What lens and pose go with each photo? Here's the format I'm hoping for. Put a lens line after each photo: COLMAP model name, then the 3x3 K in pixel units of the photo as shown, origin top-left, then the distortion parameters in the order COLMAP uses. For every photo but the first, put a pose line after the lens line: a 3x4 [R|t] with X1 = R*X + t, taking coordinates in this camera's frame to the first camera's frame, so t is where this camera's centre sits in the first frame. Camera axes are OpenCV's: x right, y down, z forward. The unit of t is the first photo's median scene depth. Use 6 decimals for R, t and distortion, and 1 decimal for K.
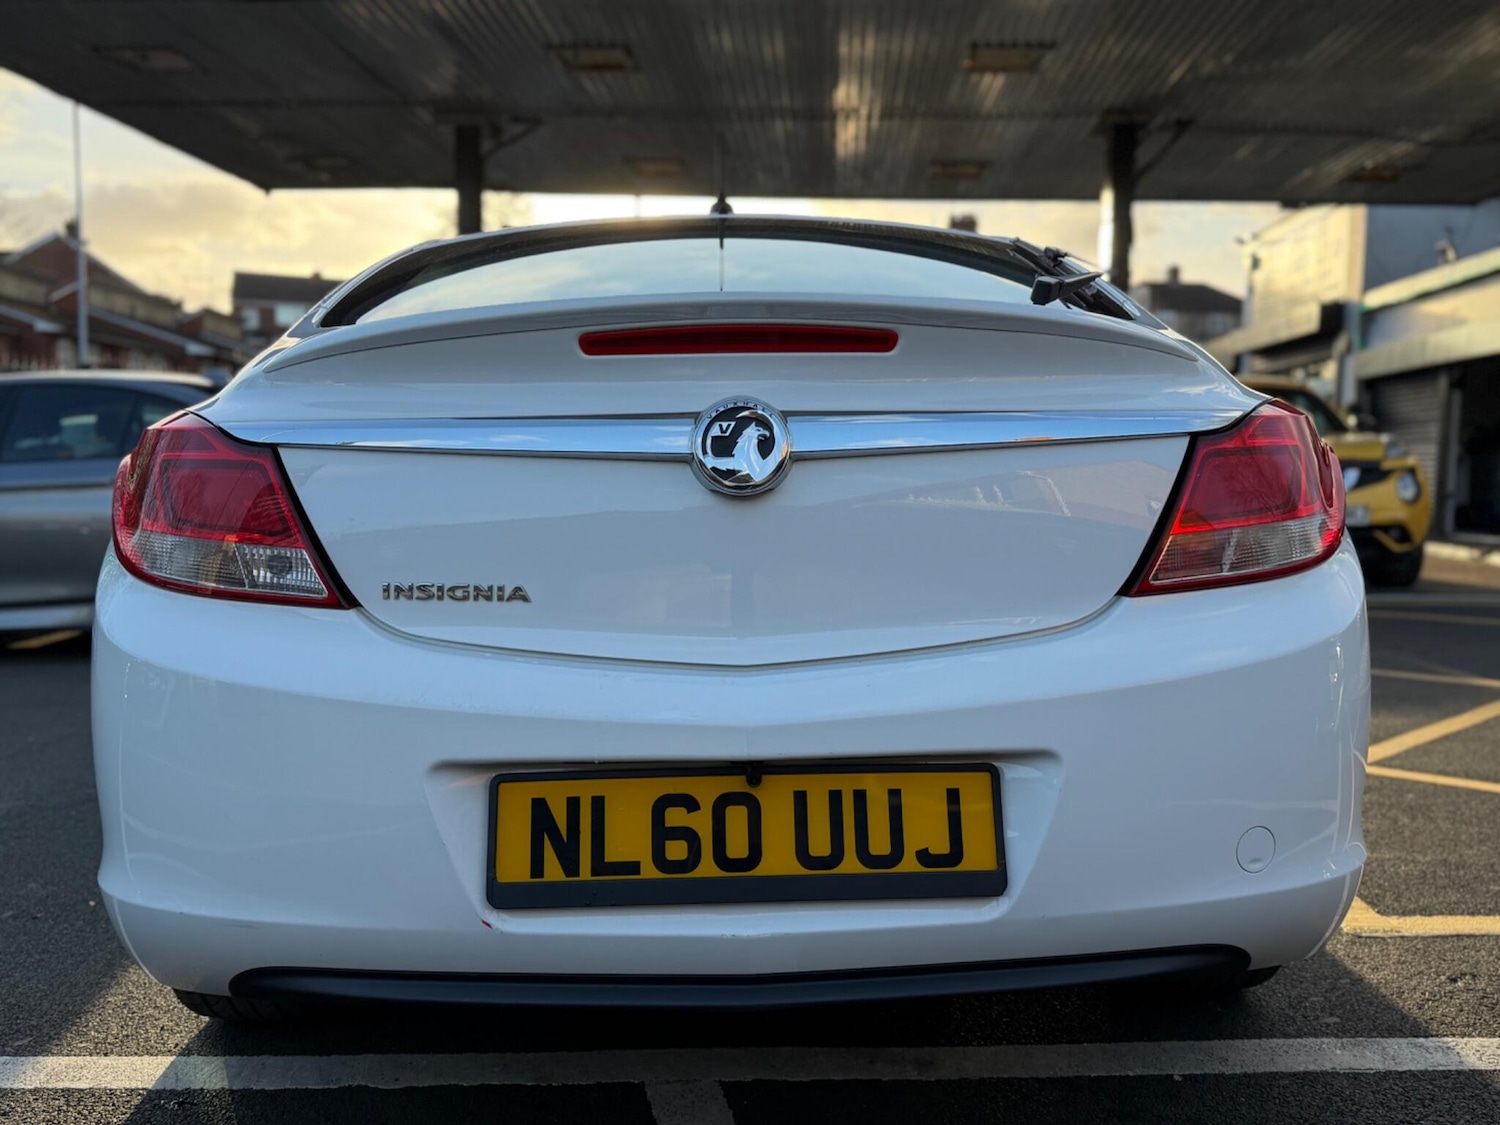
lens RADIAL K [[1326.4, 0, 750.0], [0, 1326.4, 562.5], [0, 0, 1]] dist [0.172880, -0.317996]
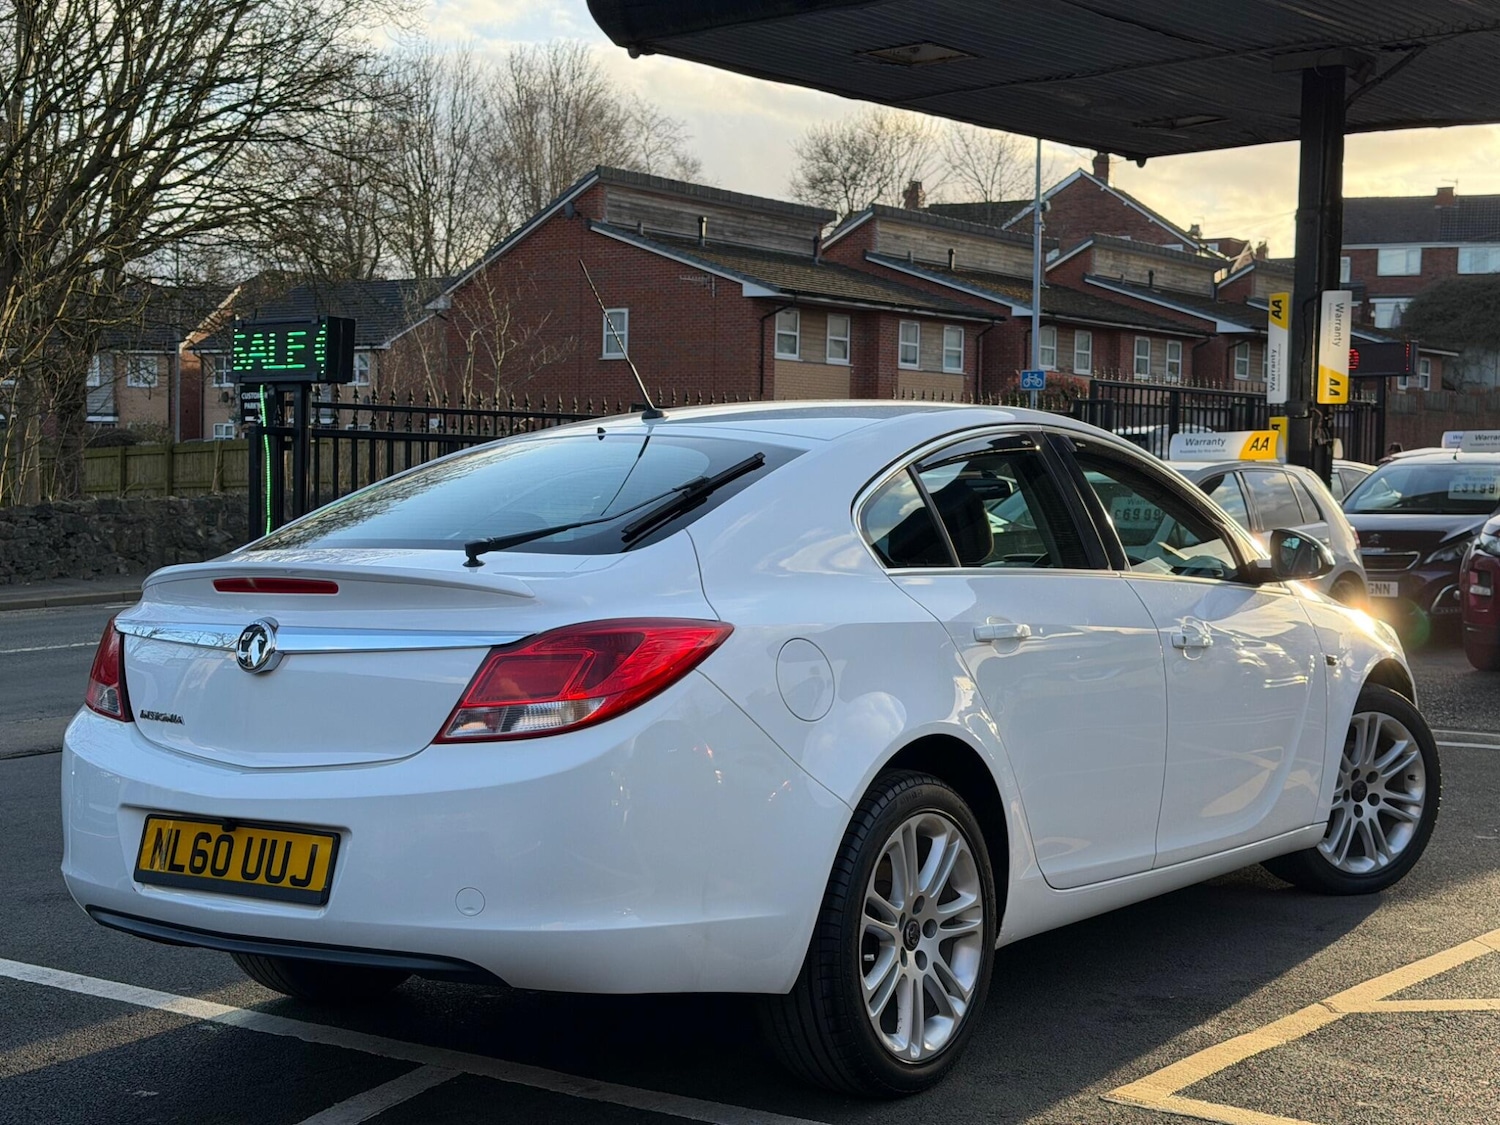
lens RADIAL K [[2101.5, 0, 750.0], [0, 2101.5, 562.5], [0, 0, 1]] dist [0.199238, -0.428945]
pose [[0.796037, 0.021241, -0.604876, 2.297116], [-0.042630, 0.998870, -0.021025, -0.170434], [0.603745, 0.042523, 0.796042, -0.909919]]
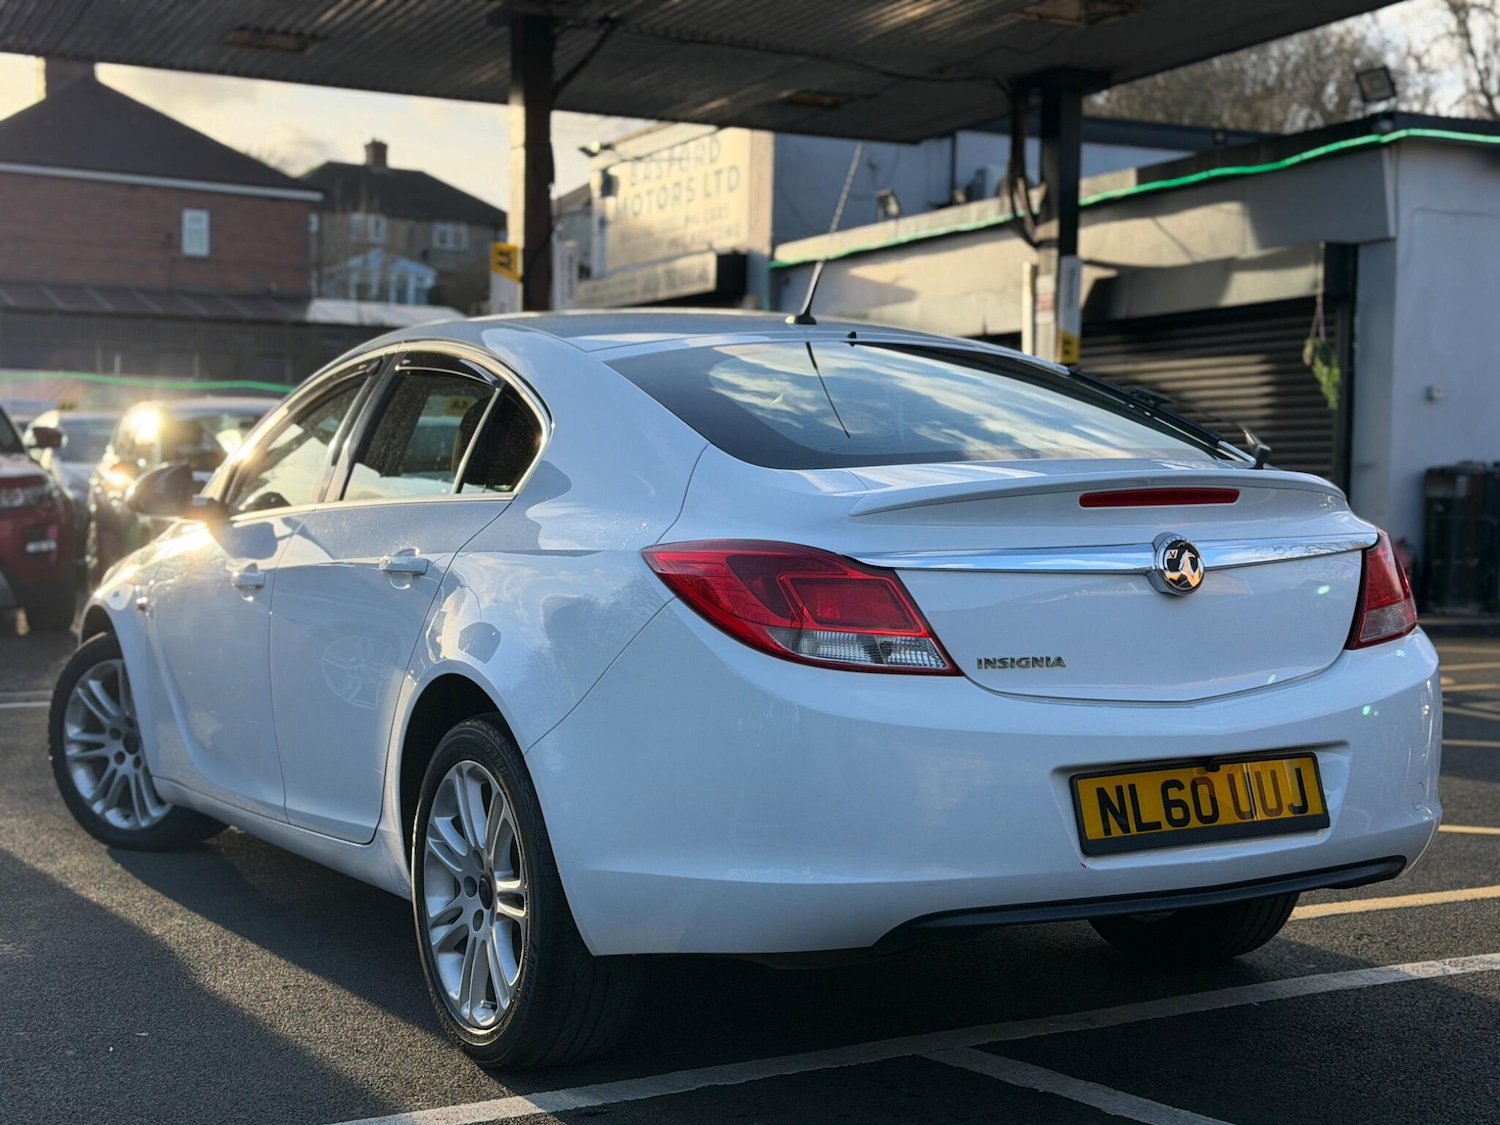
lens RADIAL K [[2264.3, 0, 750.0], [0, 2264.3, 562.5], [0, 0, 1]] dist [0.148571, -0.082124]
pose [[0.888732, -0.019576, 0.458008, -1.742386], [0.030757, 0.999383, -0.016966, -0.059407], [-0.457394, 0.029165, 0.888786, -1.219199]]
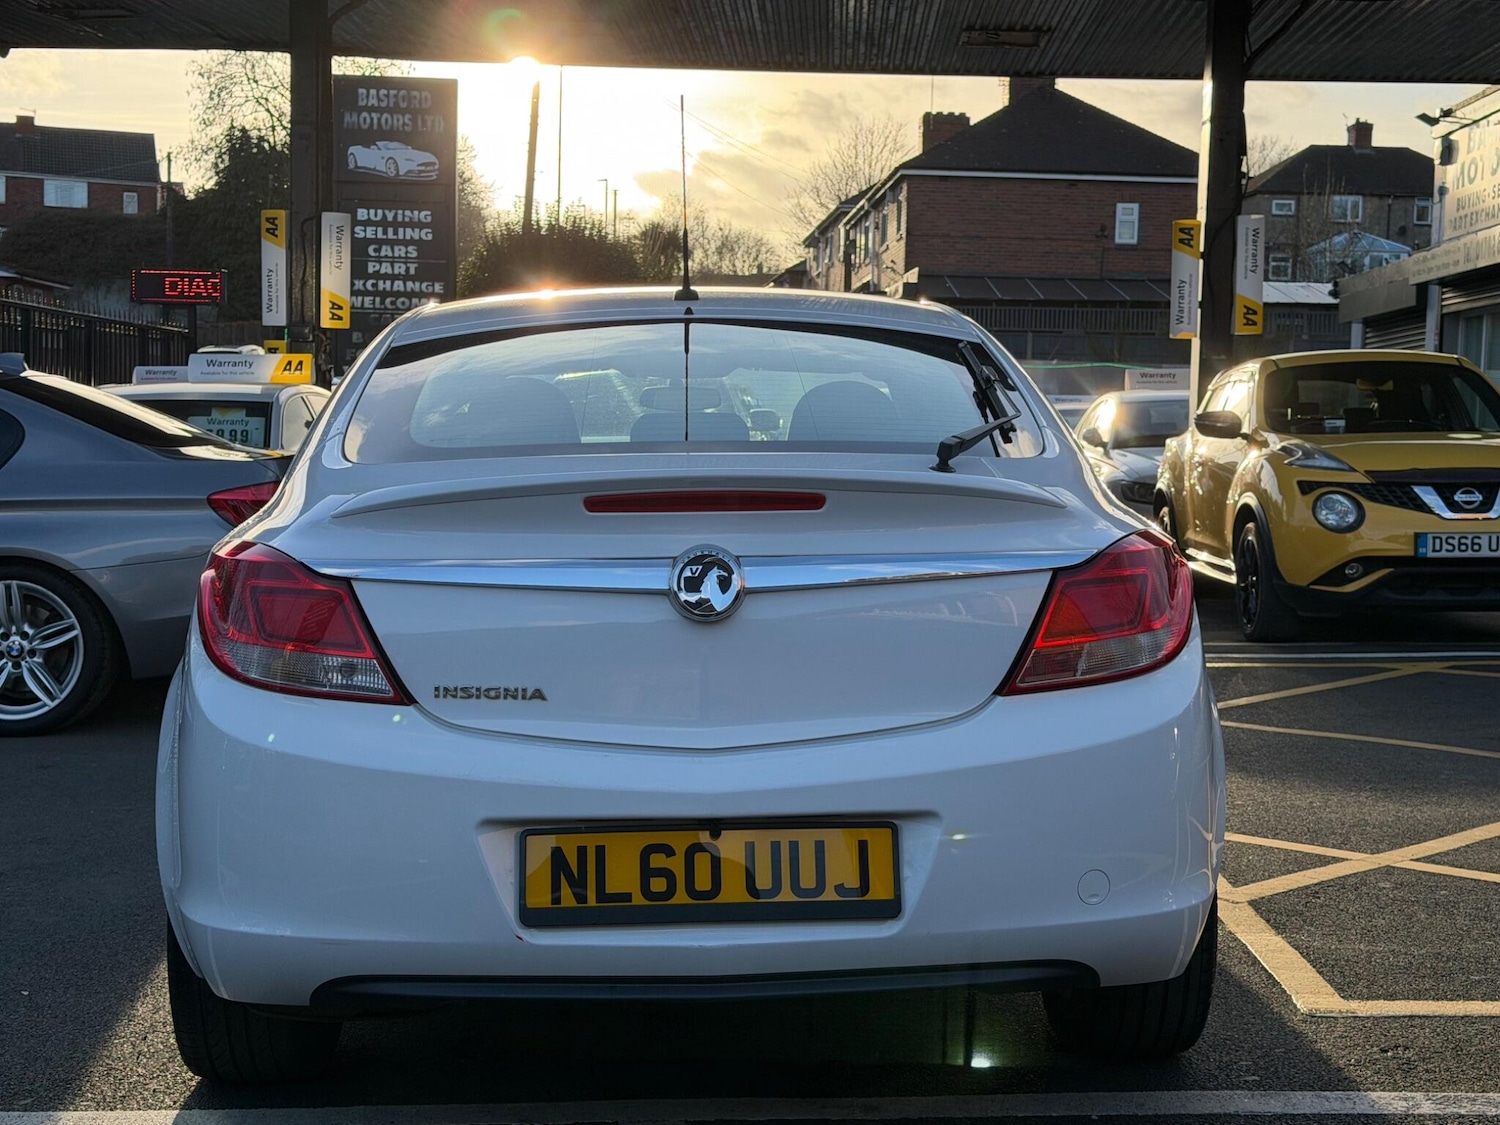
lens RADIAL K [[2101.5, 0, 750.0], [0, 2101.5, 562.5], [0, 0, 1]] dist [0.199238, -0.428945]
pose [[0.999796, 0.002946, 0.019979, -0.005453], [-0.002797, 0.999968, -0.007505, -0.094031], [-0.020001, 0.007447, 0.999772, -1.119137]]
